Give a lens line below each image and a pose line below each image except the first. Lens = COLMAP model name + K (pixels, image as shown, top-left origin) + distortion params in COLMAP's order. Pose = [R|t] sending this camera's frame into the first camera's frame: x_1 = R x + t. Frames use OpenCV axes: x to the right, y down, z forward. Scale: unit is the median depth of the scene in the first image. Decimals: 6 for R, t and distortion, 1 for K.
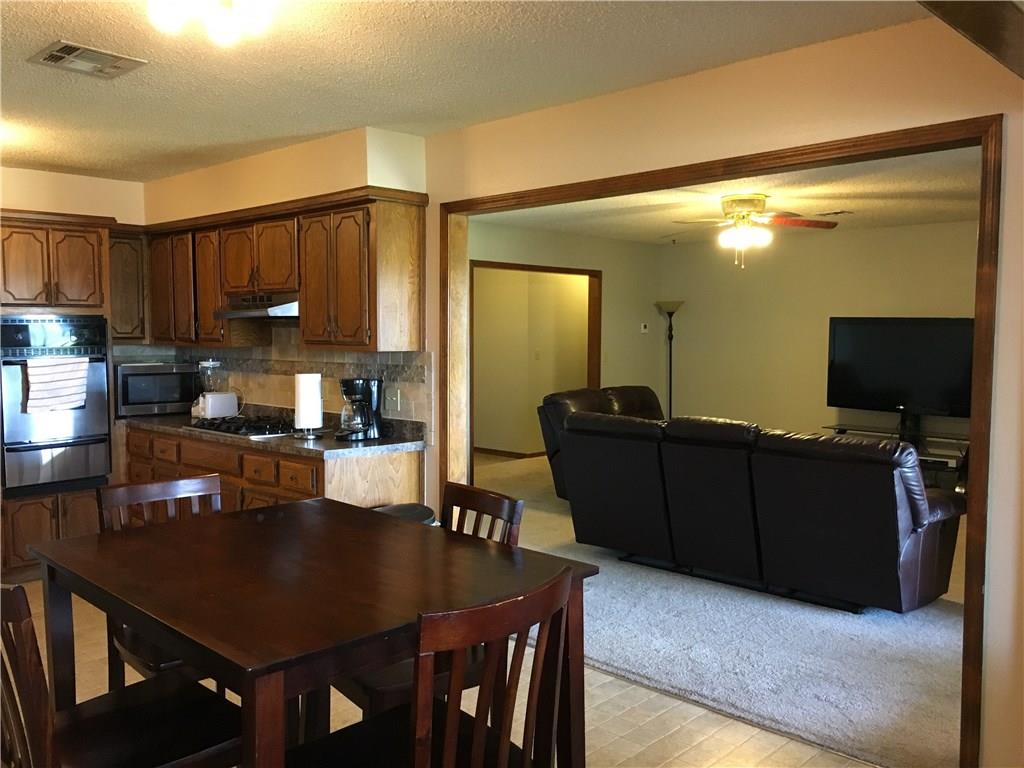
lens RADIAL K [[873.0, 0, 509.4], [0, 873.0, 382.6], [0, 0, 1]] dist [0.067094, -0.097357]
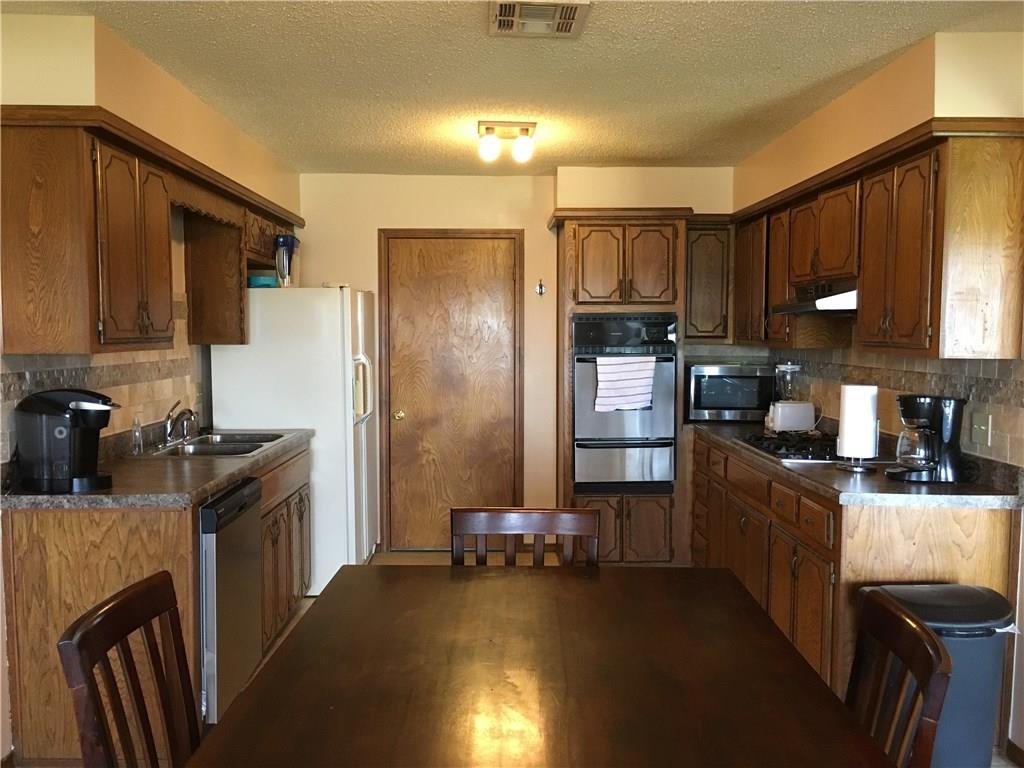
lens RADIAL K [[873.0, 0, 509.1], [0, 873.0, 381.9], [0, 0, 1]] dist [0.067094, -0.097357]
pose [[0.704025, 0.046227, -0.708669, 0.092073], [-0.046810, 0.998730, 0.018644, -0.012556], [0.708631, 0.020047, 0.705294, 0.240189]]
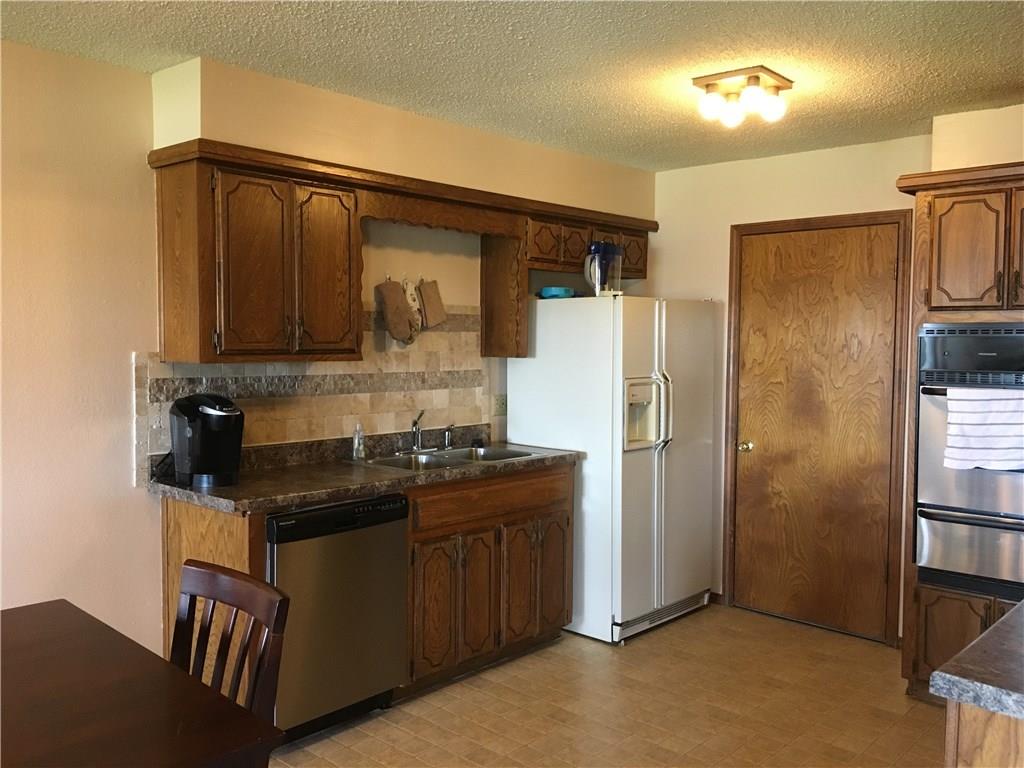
lens RADIAL K [[873.0, 0, 511.1], [0, 873.0, 383.0], [0, 0, 1]] dist [0.067094, -0.097357]
pose [[0.022803, 0.056059, -0.998167, 0.131575], [-0.071637, 0.995952, 0.054298, -0.044597], [0.997170, 0.070268, 0.026727, 0.673114]]
